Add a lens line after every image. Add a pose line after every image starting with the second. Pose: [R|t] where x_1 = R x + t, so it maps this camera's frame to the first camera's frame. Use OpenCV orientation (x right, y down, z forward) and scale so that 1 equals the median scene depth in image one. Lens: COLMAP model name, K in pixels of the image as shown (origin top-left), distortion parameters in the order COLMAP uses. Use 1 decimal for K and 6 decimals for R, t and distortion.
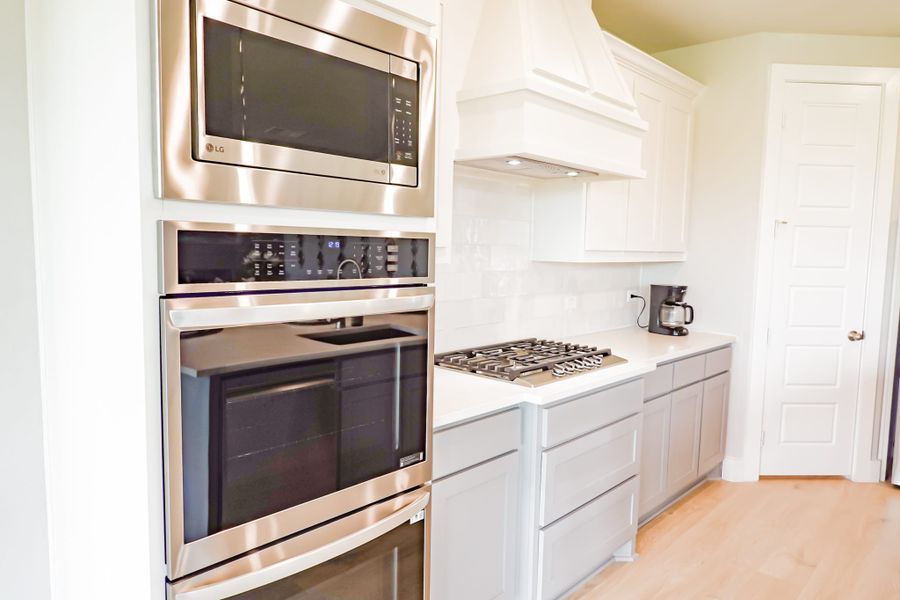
lens RADIAL K [[617.7, 0, 450.0], [0, 617.7, 300.0], [0, 0, 1]] dist [-0.000191, 0.001466]
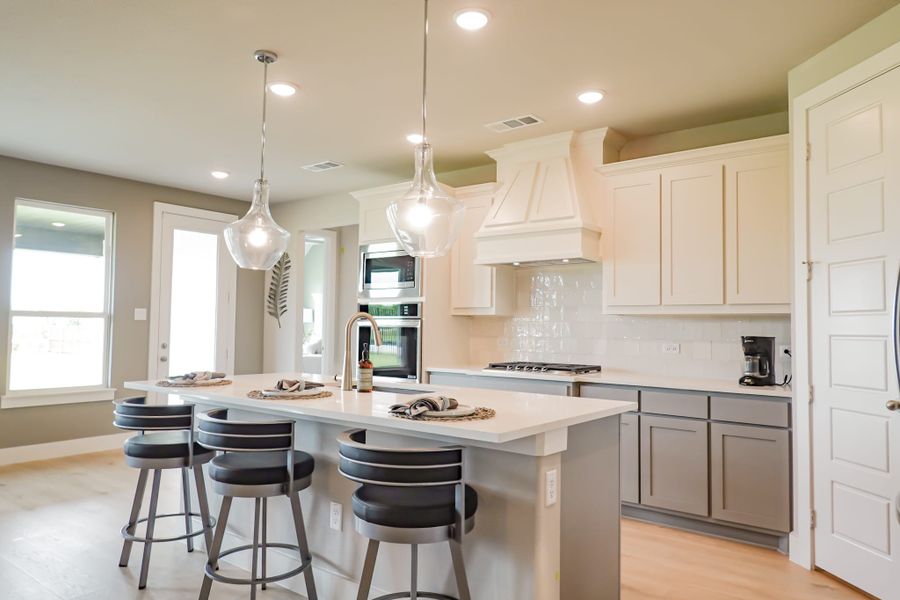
lens RADIAL K [[617.7, 0, 450.0], [0, 617.7, 300.0], [0, 0, 1]] dist [-0.000191, 0.001466]
pose [[0.070825, -0.064069, -0.995429, 2.973065], [-0.097846, 0.992676, -0.070853, 0.082010], [0.992678, 0.102416, 0.064037, 0.954839]]
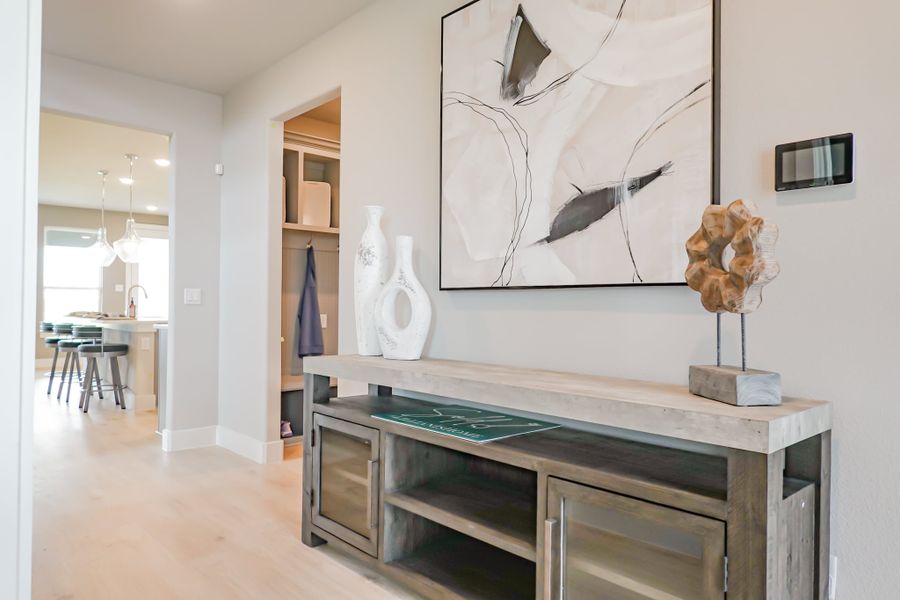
lens RADIAL K [[617.7, 0, 450.0], [0, 617.7, 300.0], [0, 0, 1]] dist [-0.000191, 0.001466]
pose [[-0.103037, -0.027828, -0.994288, 5.176940], [-0.098809, 0.994951, -0.017607, -0.016205], [0.989758, 0.096430, -0.105266, 3.457504]]
